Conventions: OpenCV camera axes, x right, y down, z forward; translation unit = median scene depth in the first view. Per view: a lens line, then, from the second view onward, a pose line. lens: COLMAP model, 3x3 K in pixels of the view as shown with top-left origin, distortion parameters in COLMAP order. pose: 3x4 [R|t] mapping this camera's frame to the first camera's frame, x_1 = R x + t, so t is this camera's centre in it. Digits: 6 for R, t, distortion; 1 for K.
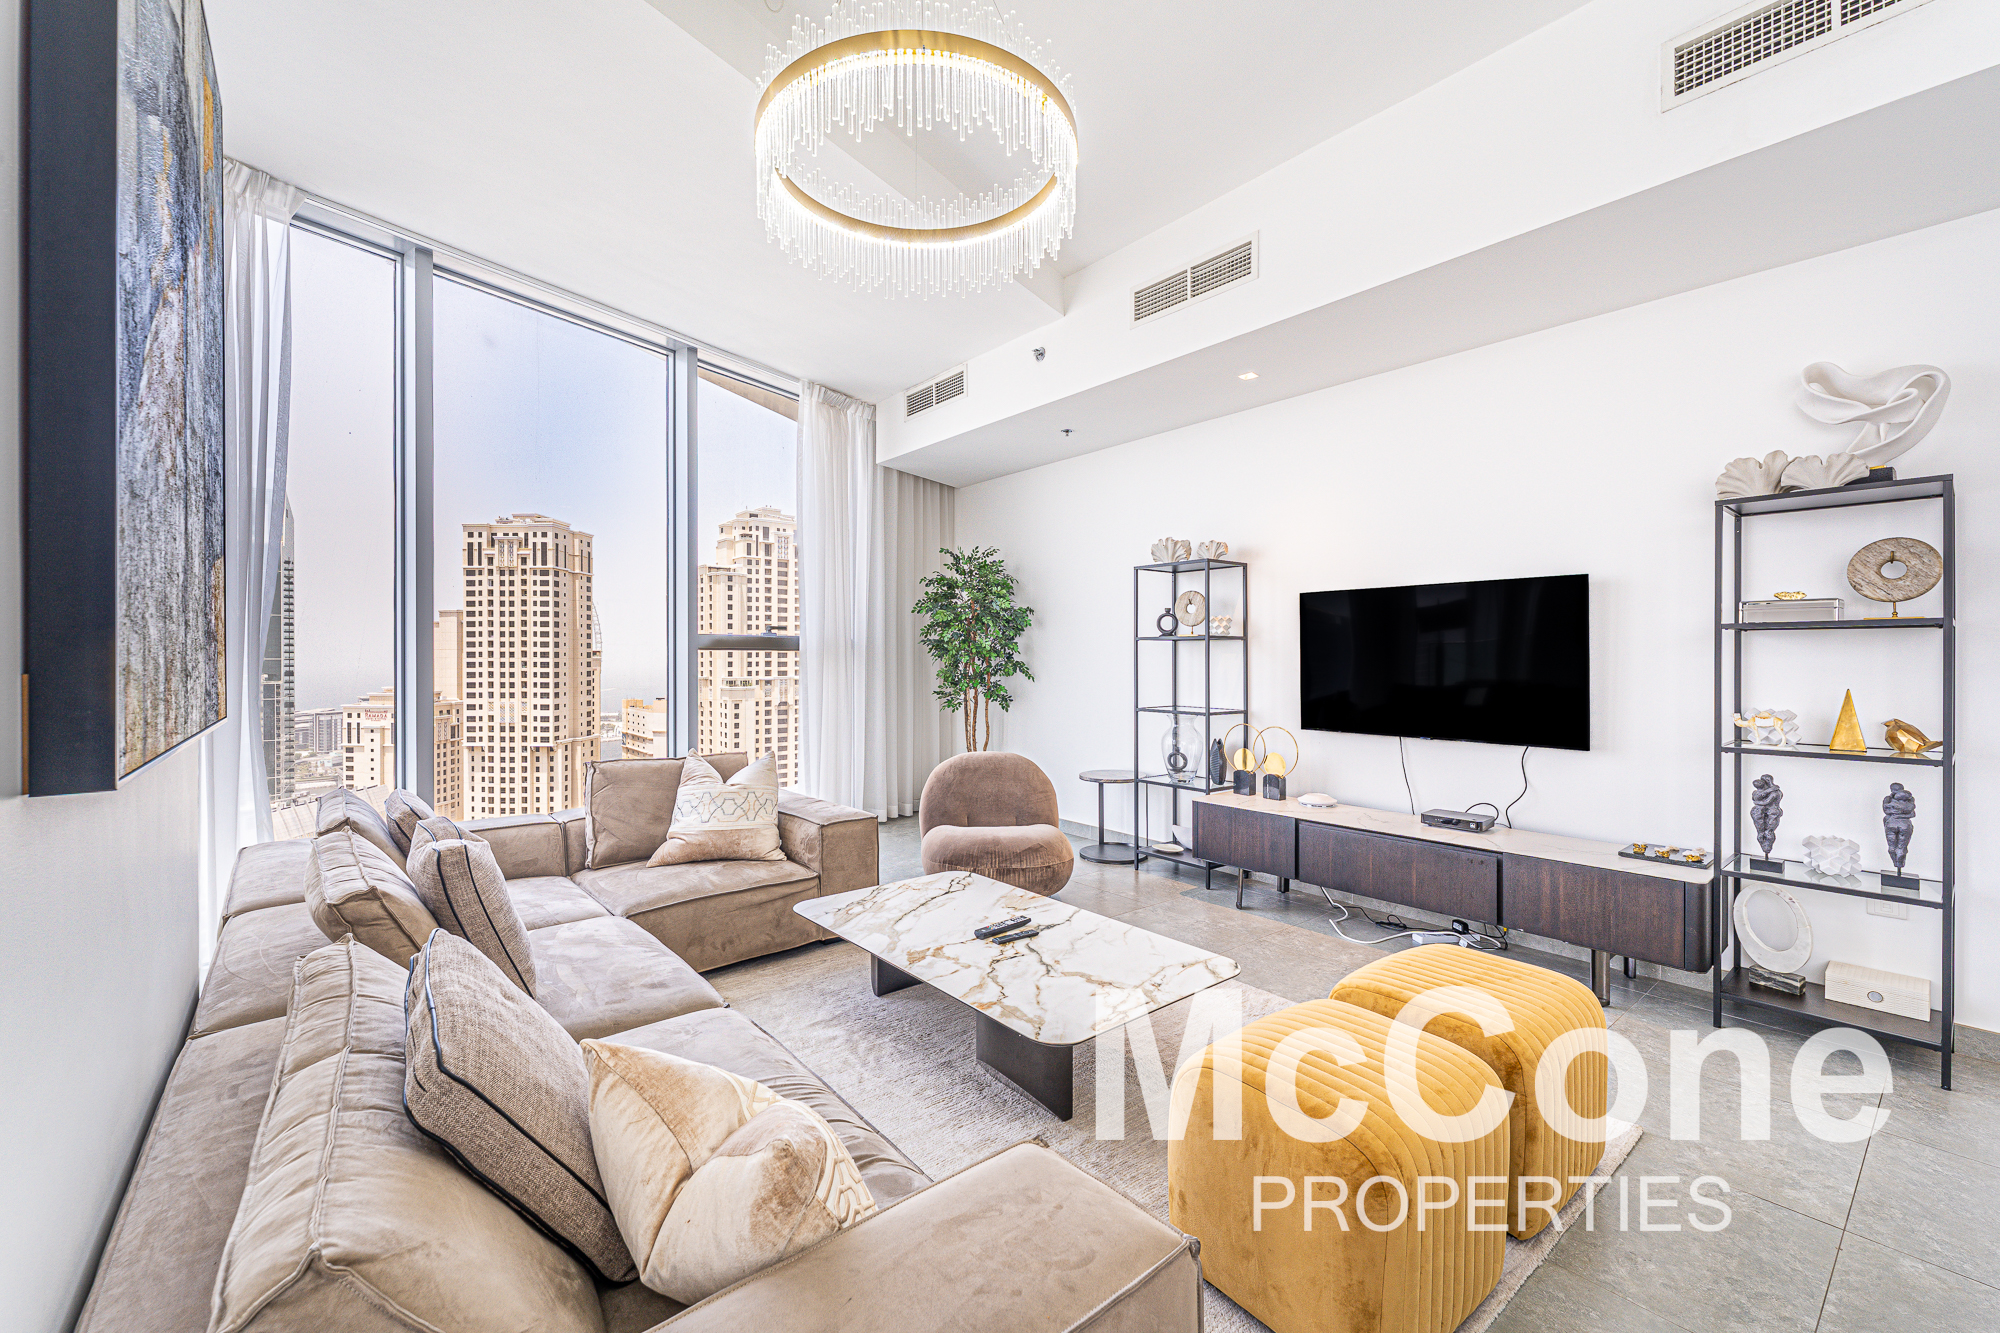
lens RADIAL K [[826.2, 0, 992.1], [0, 826.2, 661.6], [0, 0, 1]] dist [0.001152, -0.000784]
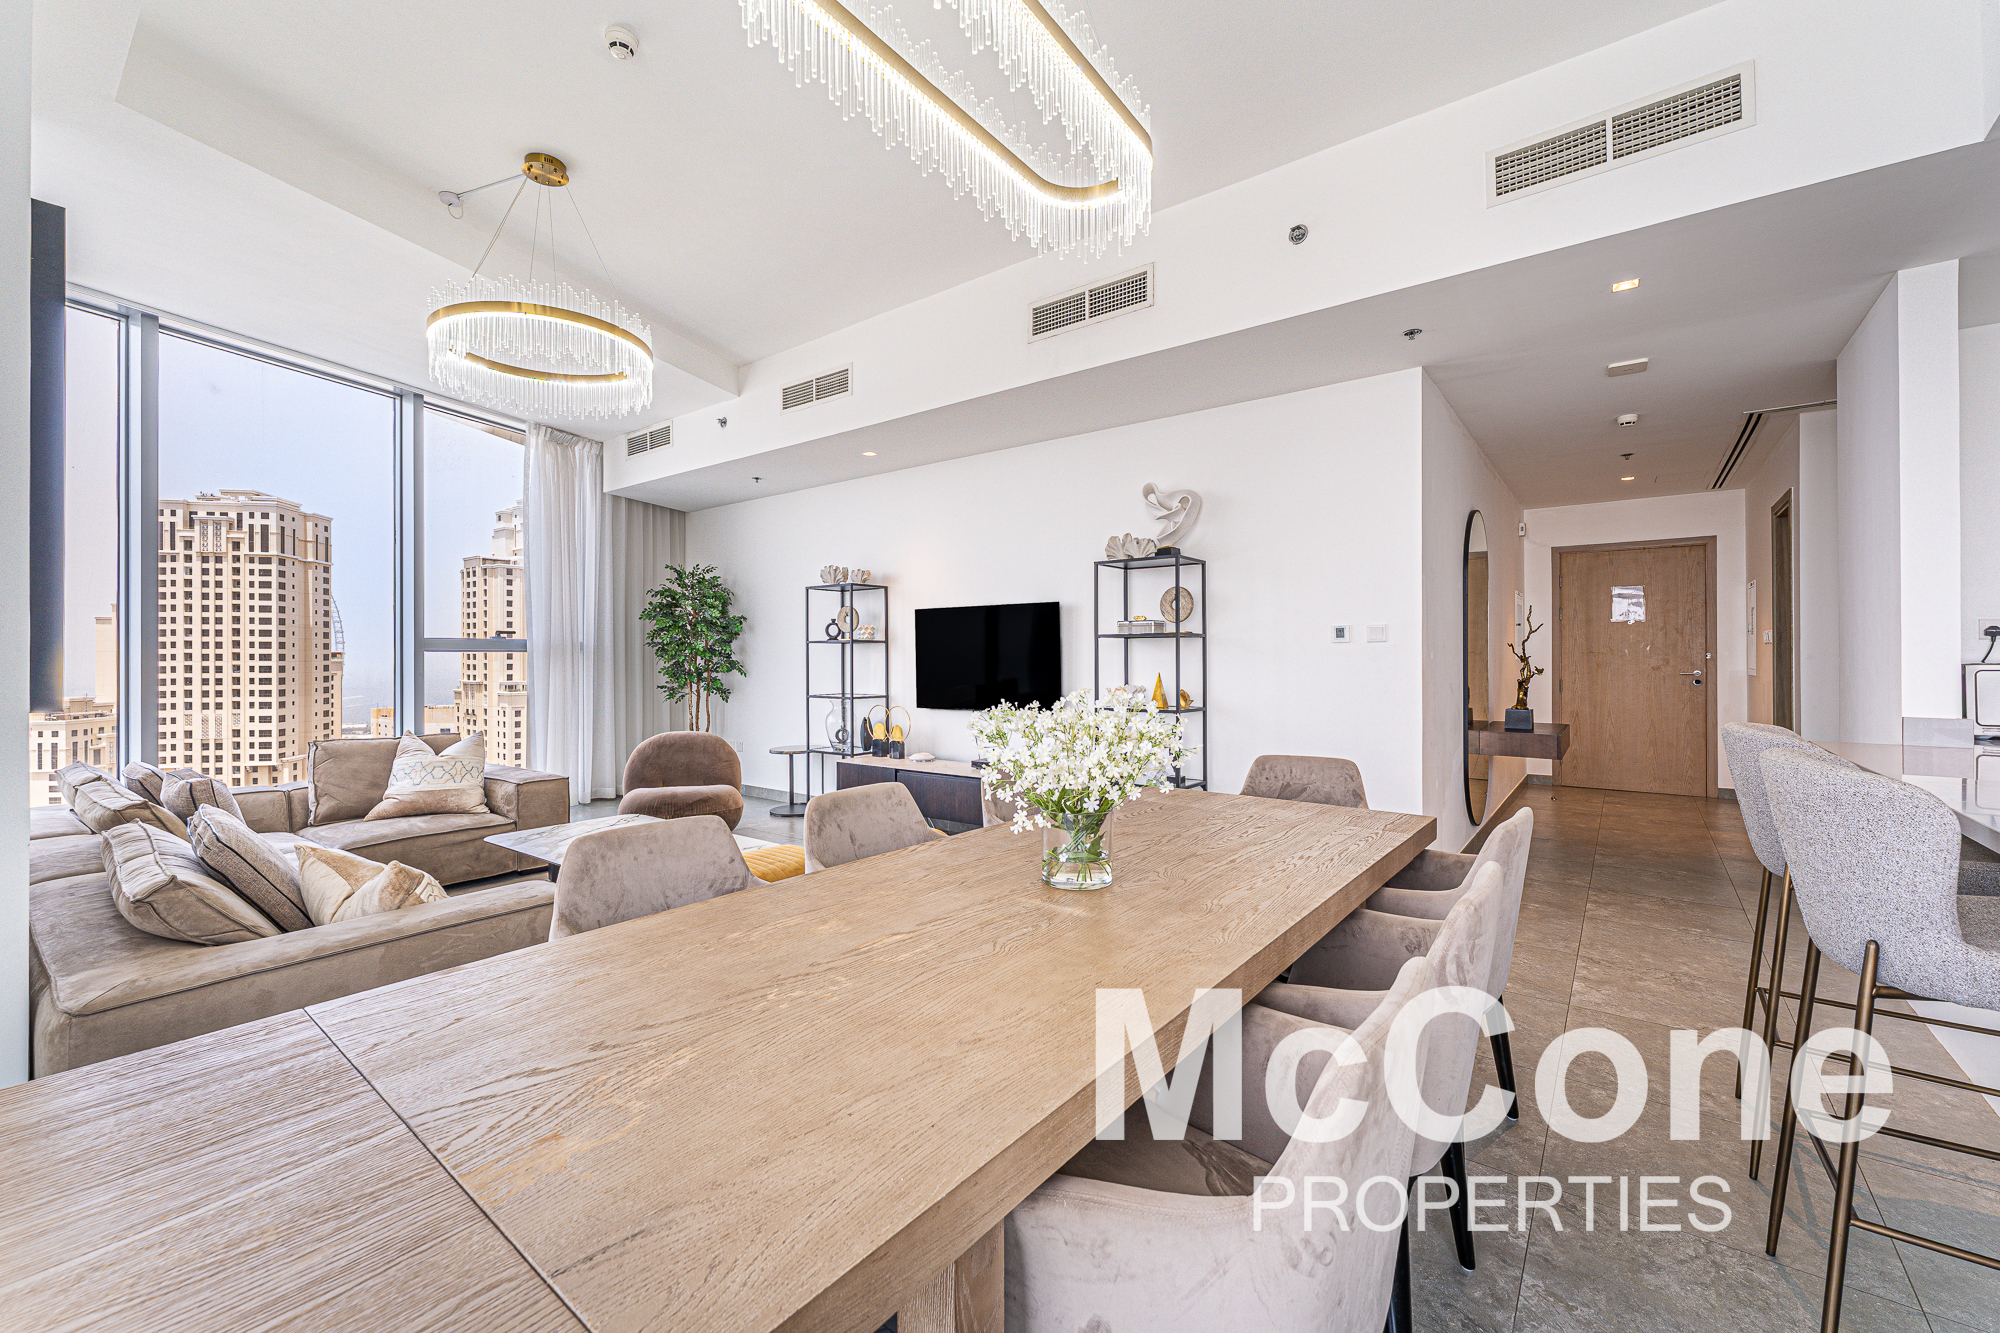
lens RADIAL K [[826.2, 0, 1015.6], [0, 826.2, 654.5], [0, 0, 1]] dist [0.001152, -0.000784]
pose [[0.971089, -0.003953, 0.238684, 0.155401], [0.006006, 0.999951, -0.007876, 0.003535], [-0.238641, 0.009082, 0.971065, -0.293819]]
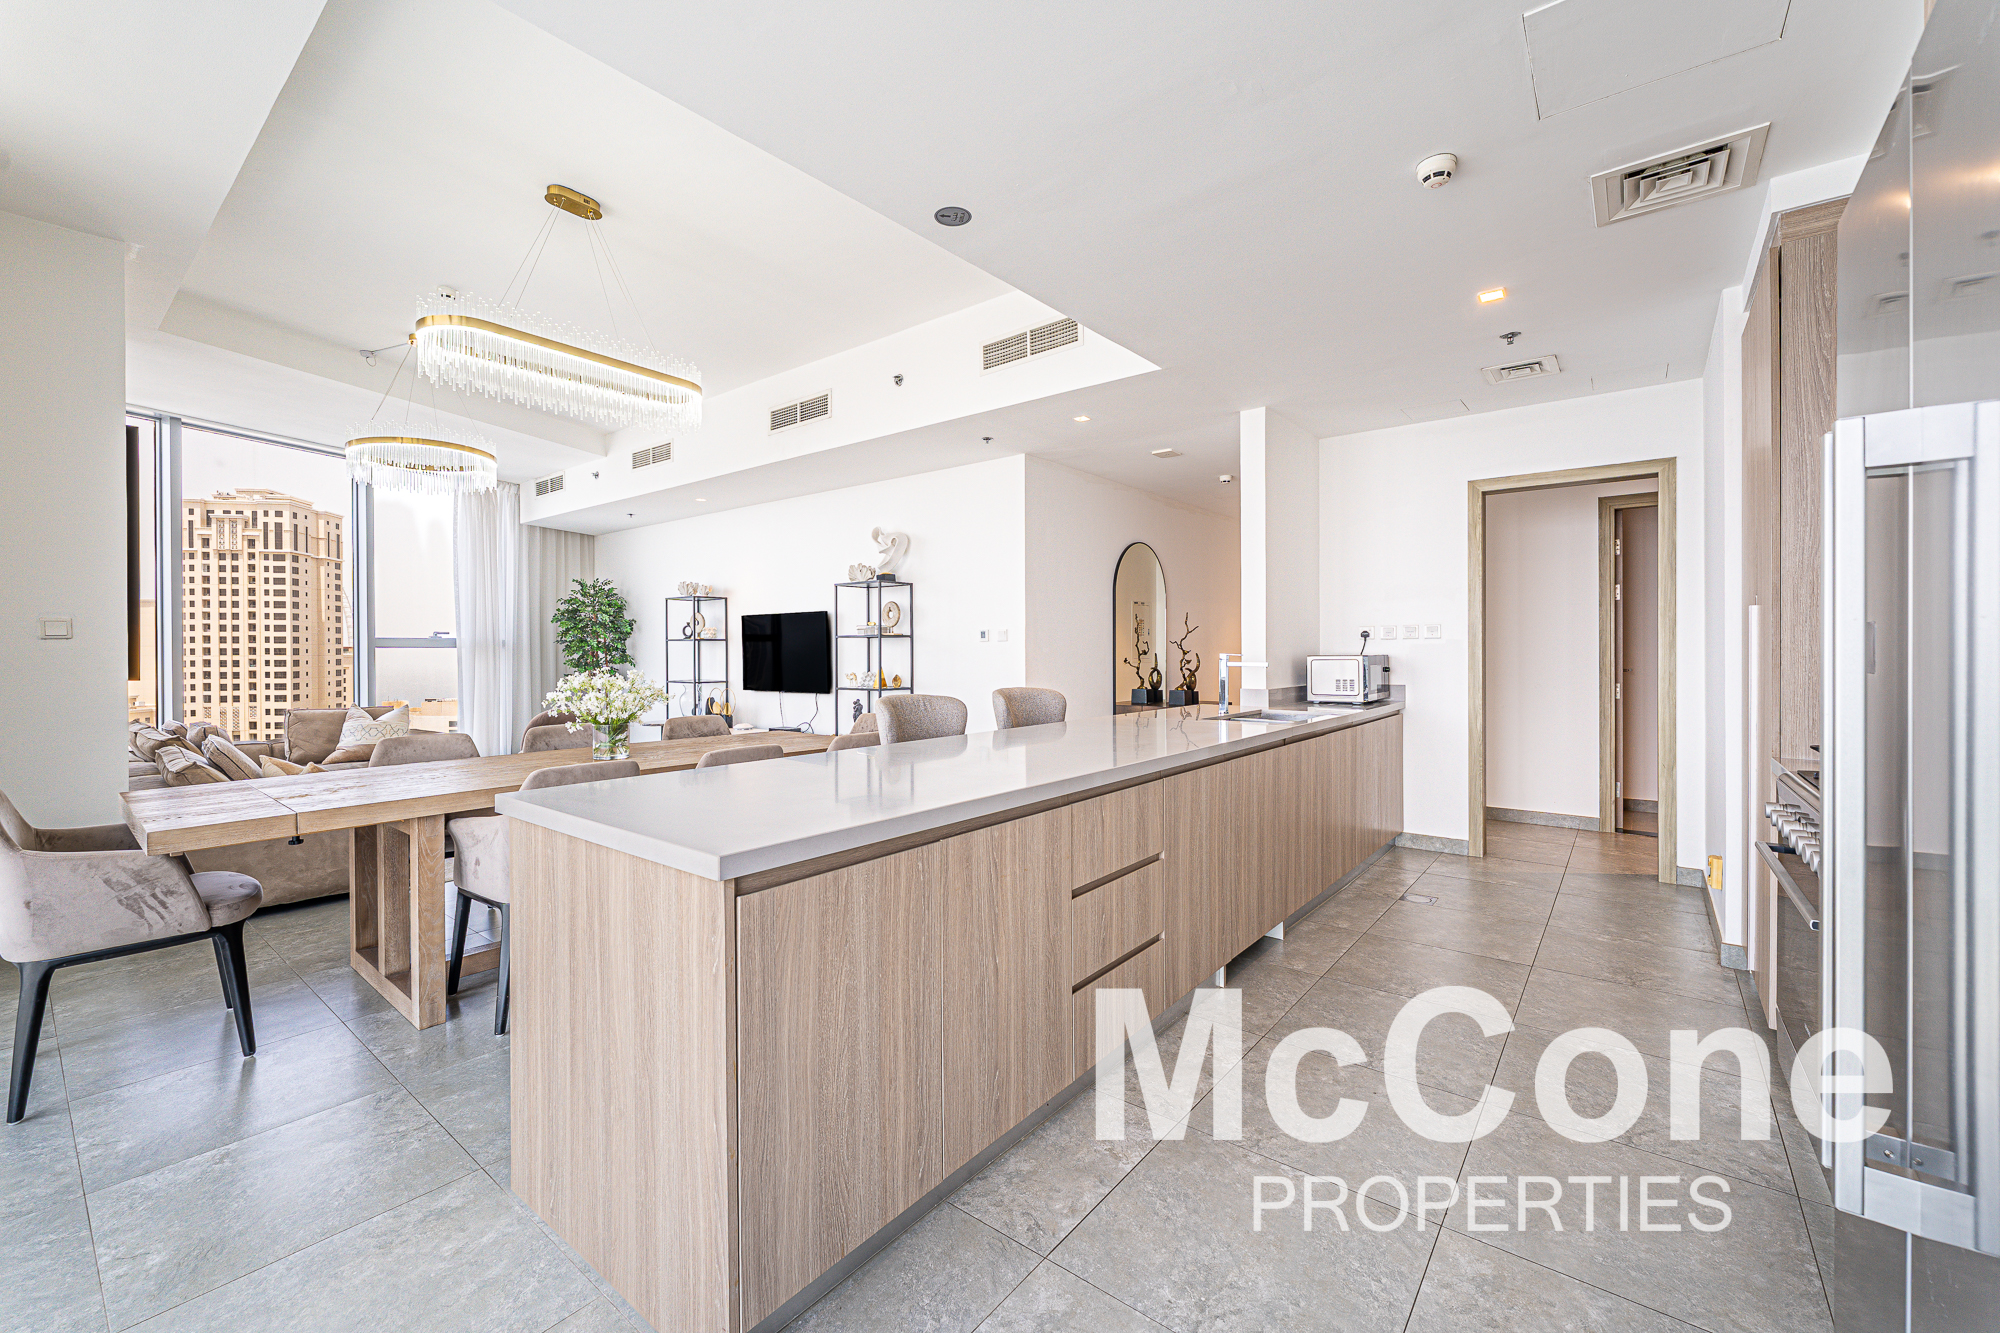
lens RADIAL K [[826.2, 0, 998.7], [0, 826.2, 654.3], [0, 0, 1]] dist [0.001152, -0.000784]
pose [[0.976084, -0.005961, 0.217311, 0.403066], [0.006334, 0.999979, -0.001018, 0.006507], [-0.217300, 0.002370, 0.976102, -0.695352]]
